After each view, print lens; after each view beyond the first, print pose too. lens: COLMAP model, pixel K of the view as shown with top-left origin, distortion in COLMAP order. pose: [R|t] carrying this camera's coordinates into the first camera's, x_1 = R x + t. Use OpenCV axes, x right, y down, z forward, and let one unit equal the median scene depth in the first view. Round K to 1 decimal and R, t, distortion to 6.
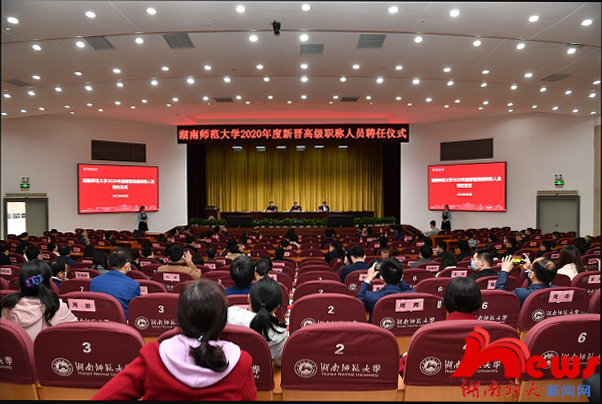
lens RADIAL K [[442.5, 0, 294.1], [0, 442.5, 196.1], [0, 0, 1]] dist [-0.041896, -0.003130]
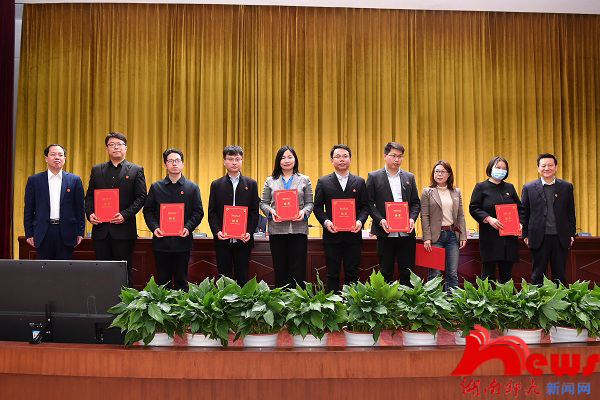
lens RADIAL K [[468.3, 0, 300.0], [0, 468.3, 200.0], [0, 0, 1]] dist [-0.026331, -0.001403]
pose [[0.996381, 0.010297, 0.084372, -0.052457], [-0.004609, 0.997720, -0.067333, 0.035201], [-0.084873, 0.066701, 0.994157, 0.850923]]
